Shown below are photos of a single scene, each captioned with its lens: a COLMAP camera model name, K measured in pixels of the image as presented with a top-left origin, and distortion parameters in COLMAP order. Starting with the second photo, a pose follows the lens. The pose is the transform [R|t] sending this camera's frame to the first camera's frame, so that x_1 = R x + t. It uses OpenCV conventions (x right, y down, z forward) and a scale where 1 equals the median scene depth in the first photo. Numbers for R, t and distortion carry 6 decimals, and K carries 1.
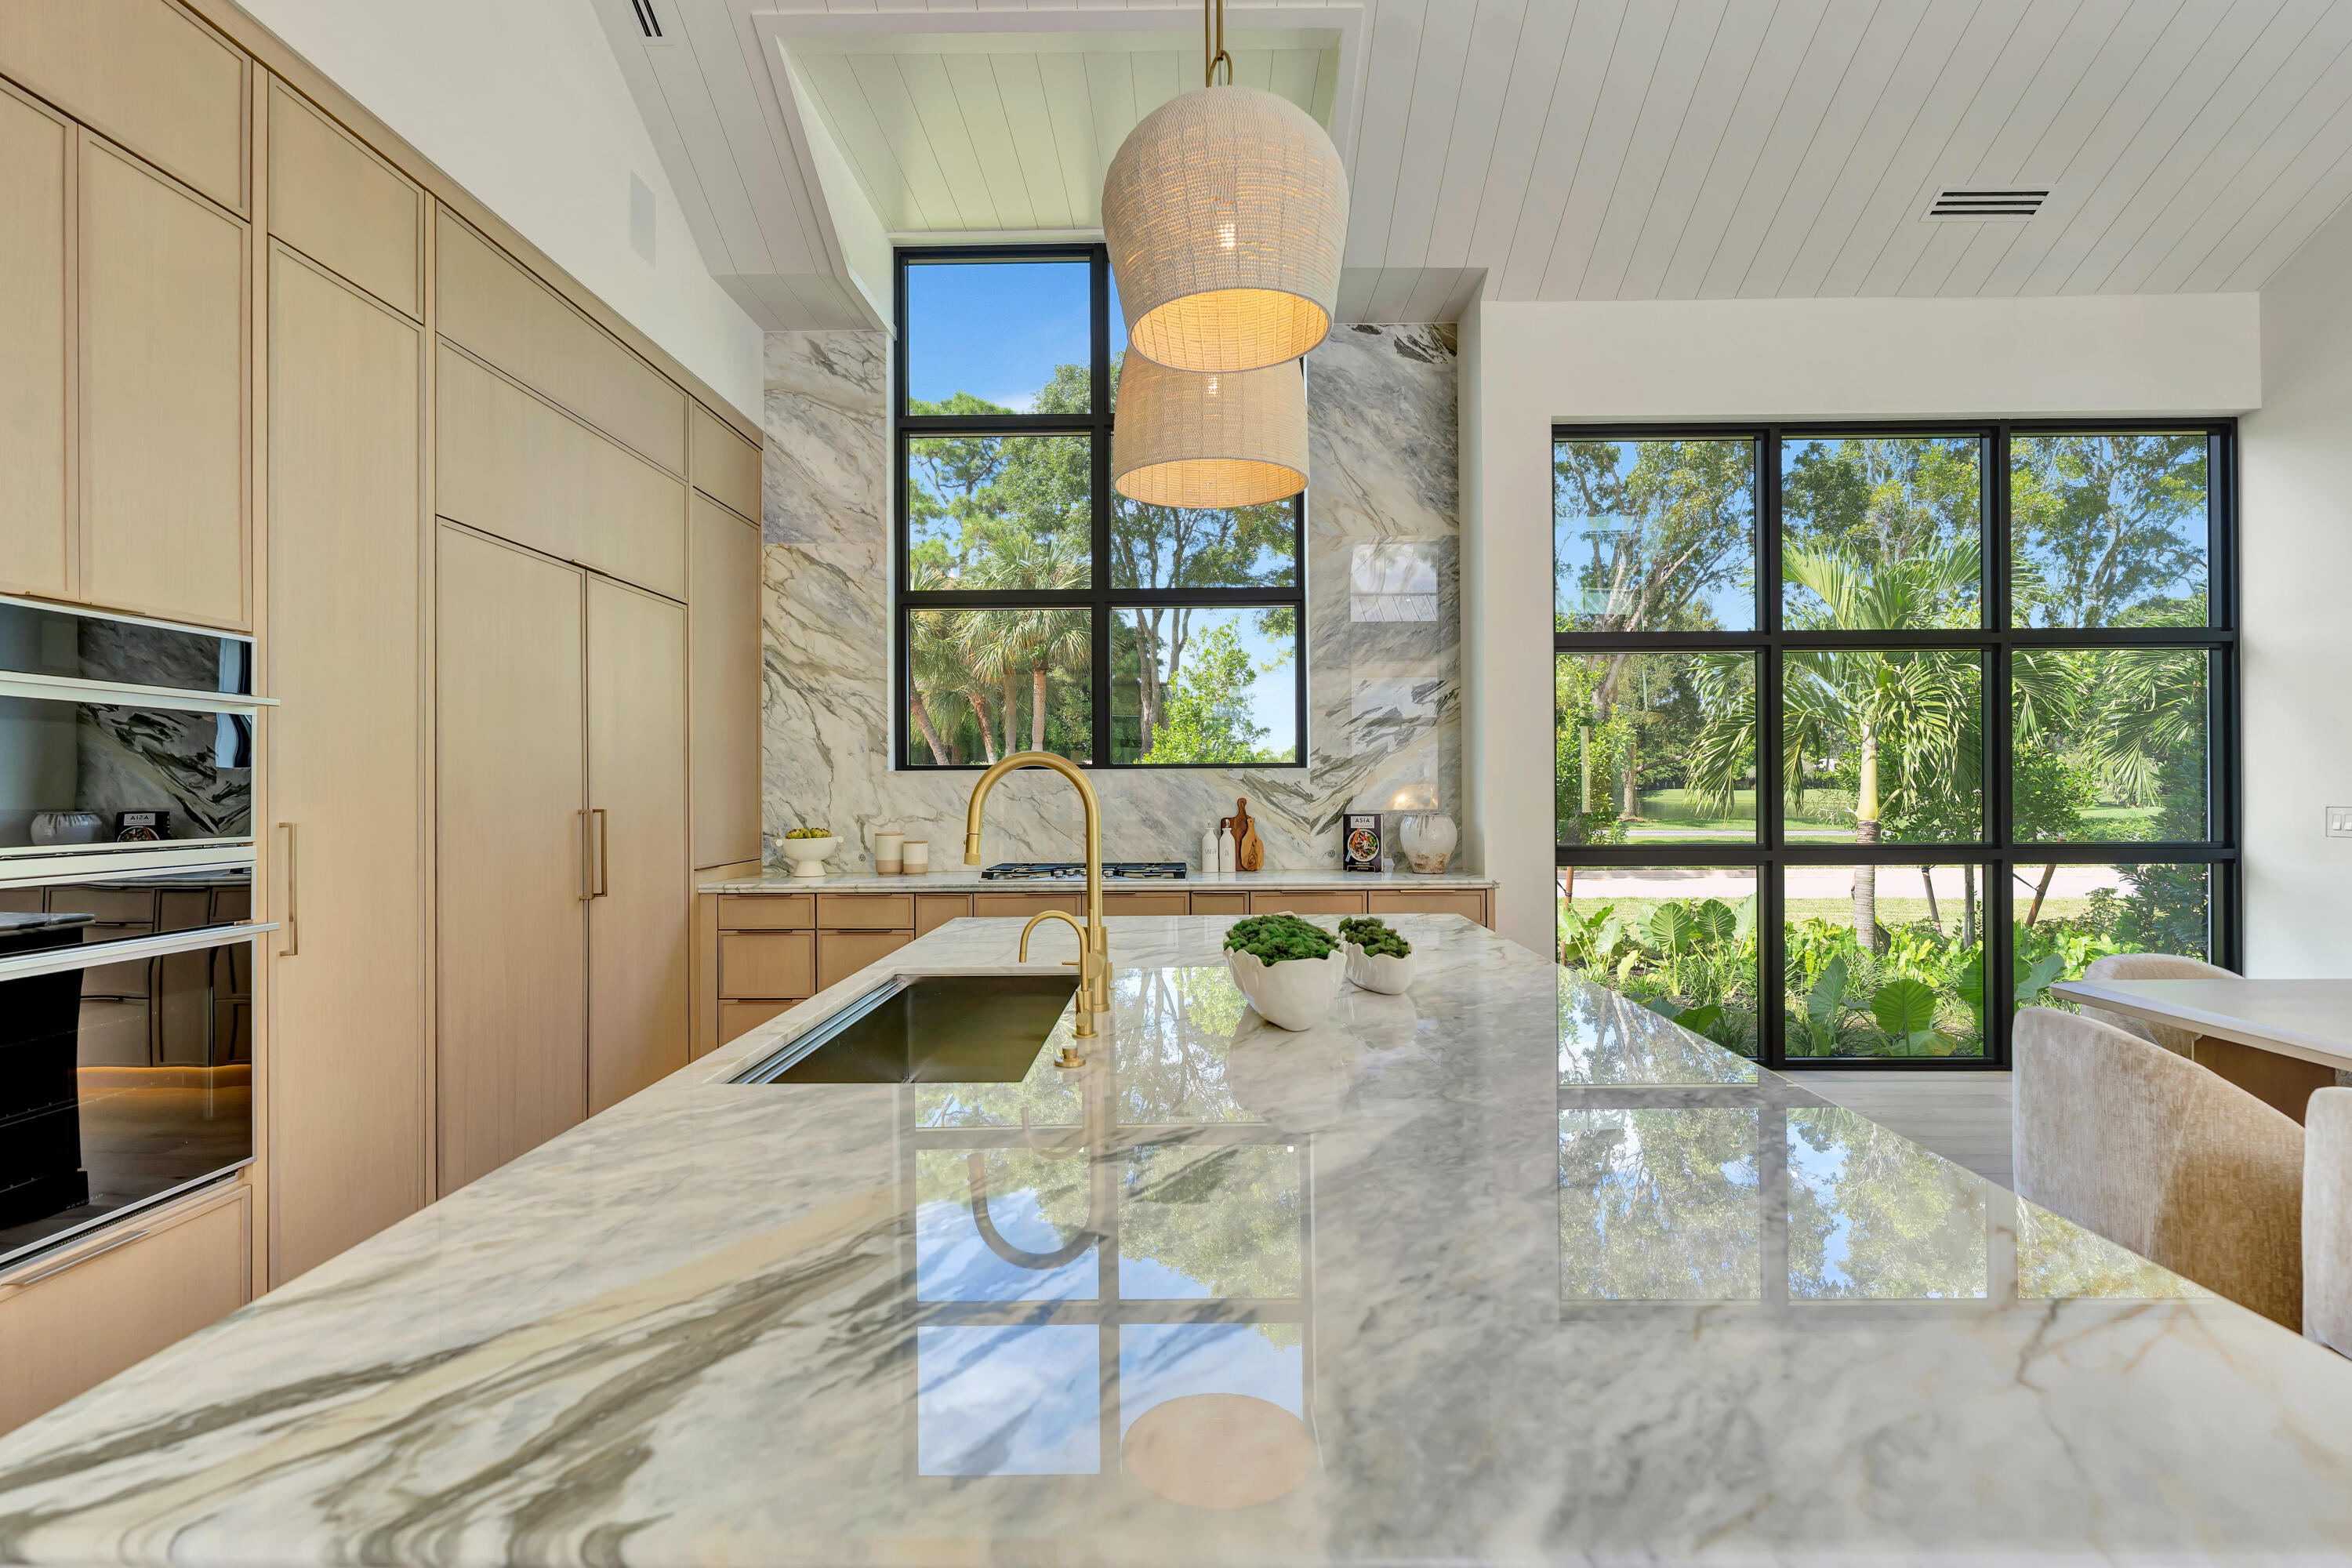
lens RADIAL K [[1070.5, 0, 1176.0], [0, 1070.5, 784.0], [0, 0, 1]] dist [-0.000783, 0.000139]
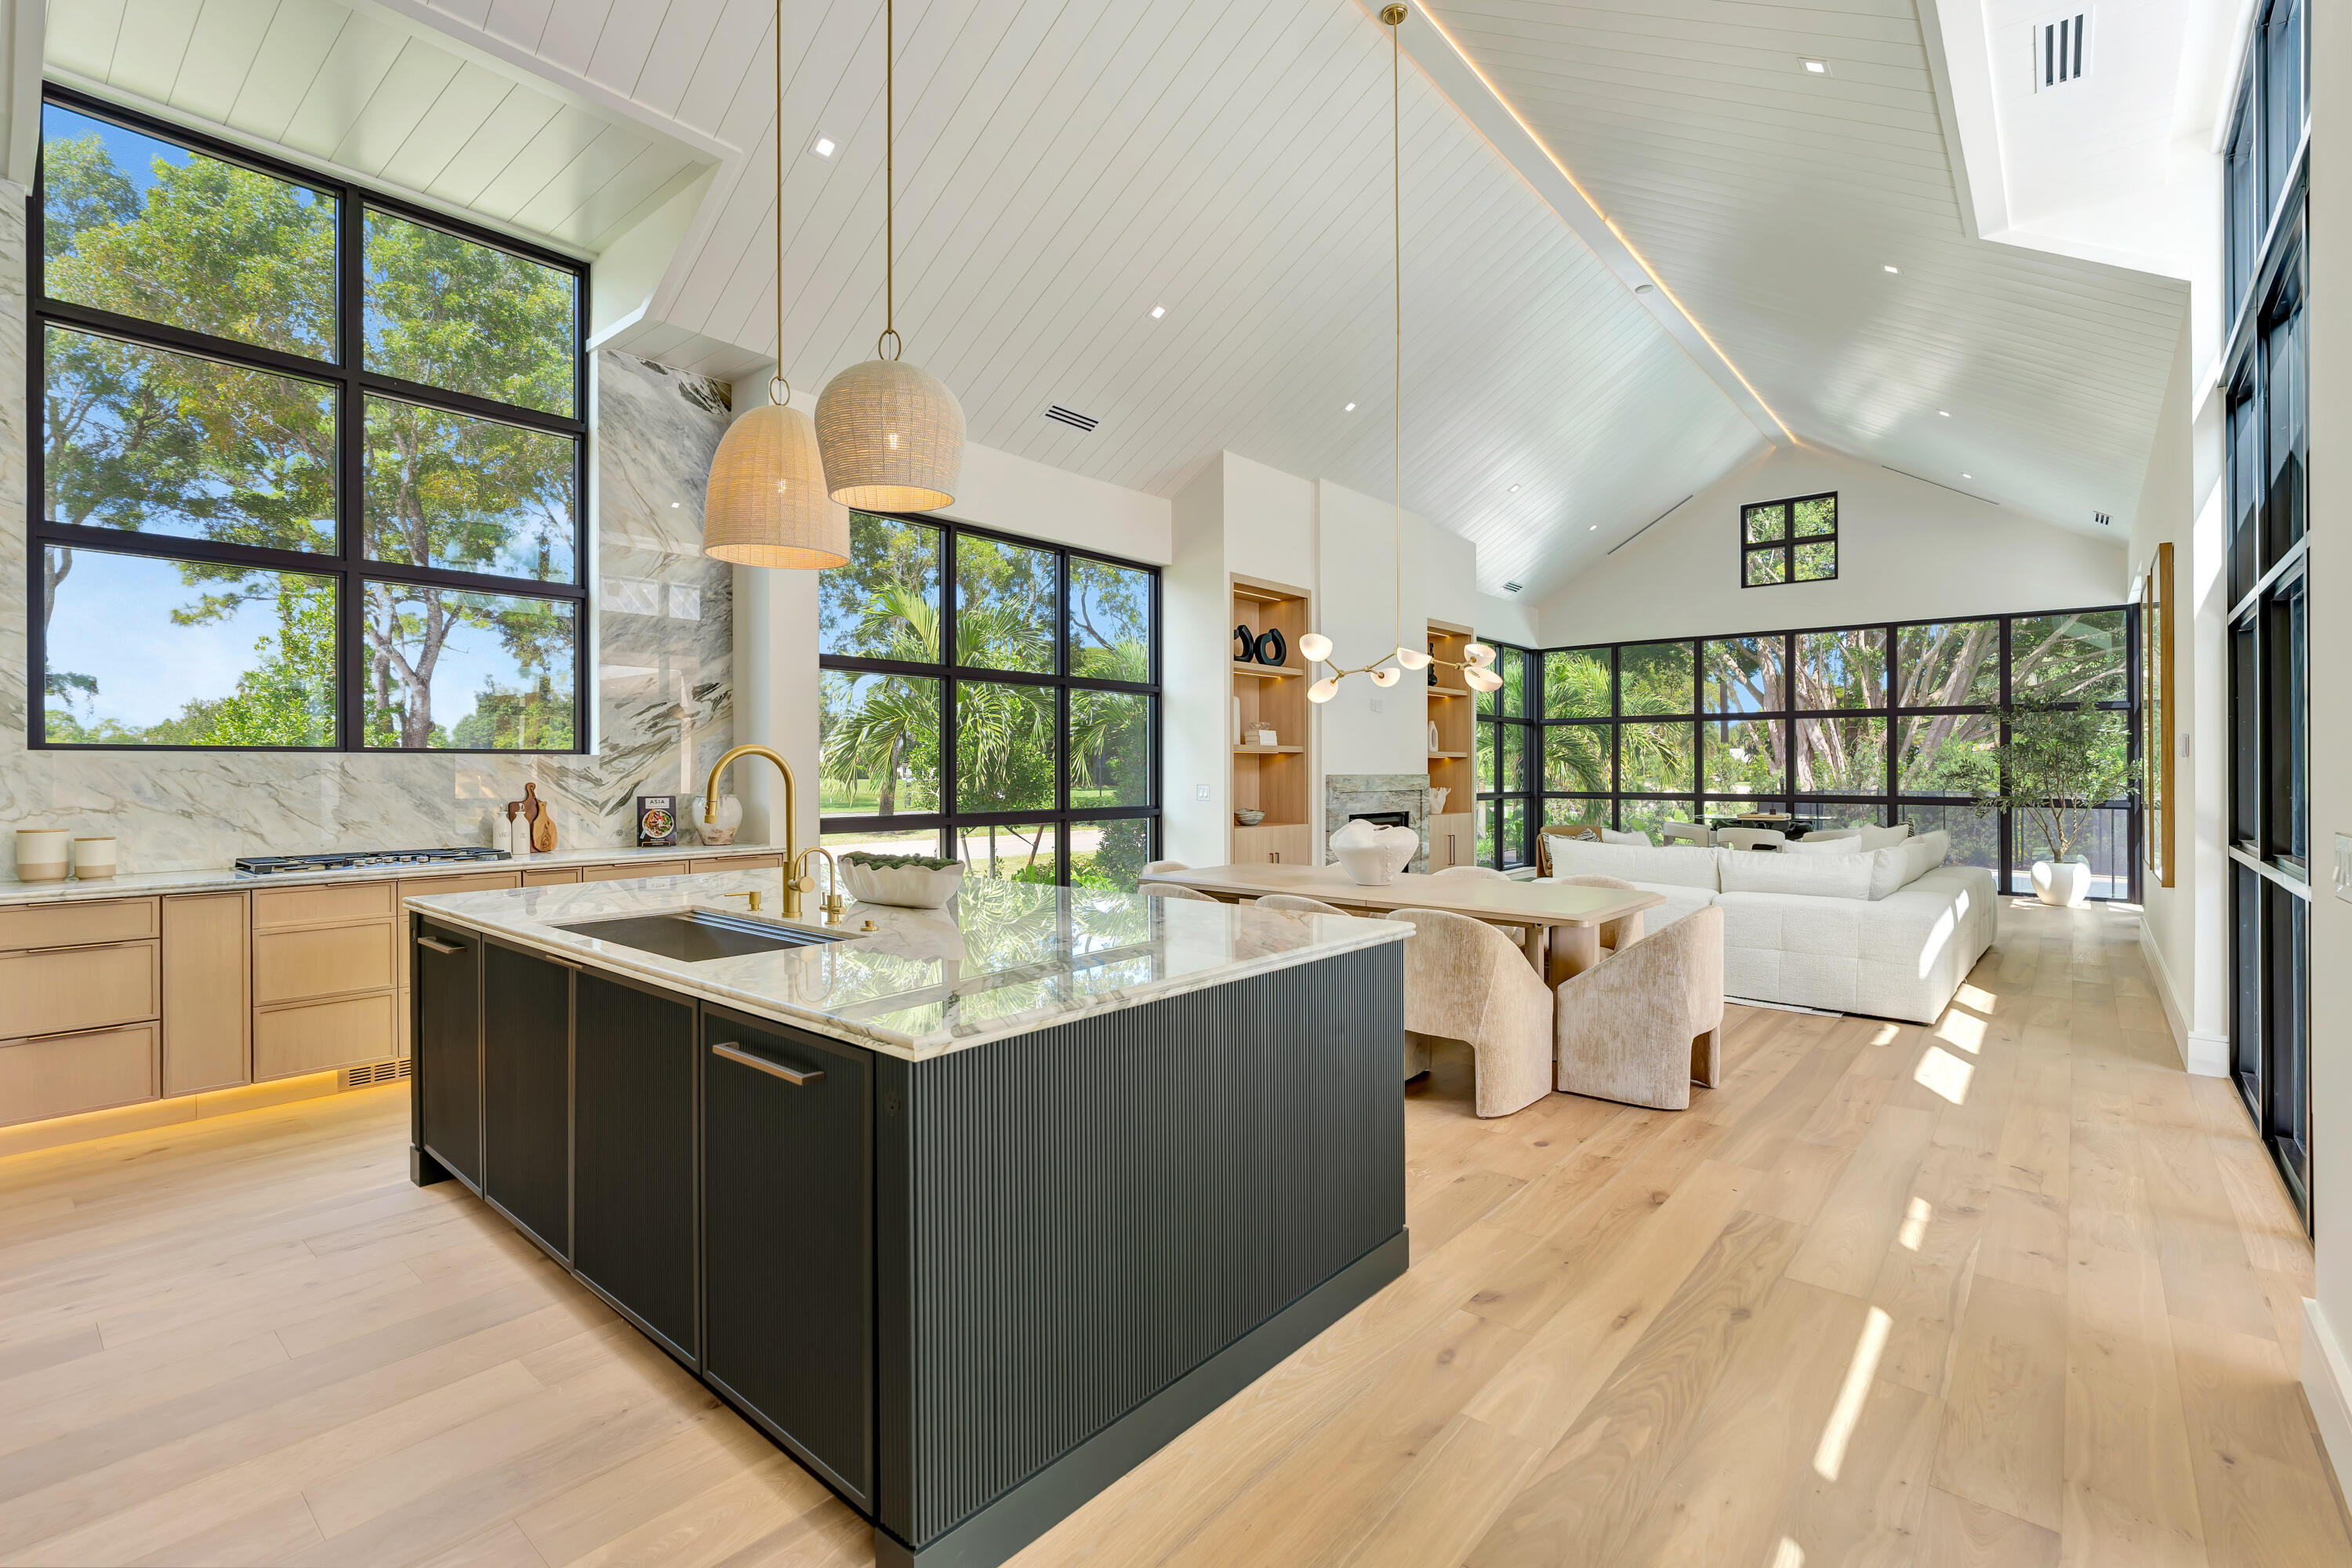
lens RADIAL K [[1070.5, 0, 1176.0], [0, 1070.5, 784.0], [0, 0, 1]] dist [-0.000783, 0.000139]
pose [[0.634484, -0.005046, 0.772920, -0.346939], [-0.003713, 0.999947, 0.009577, 0.002066], [-0.772927, -0.008946, 0.634431, -0.145027]]
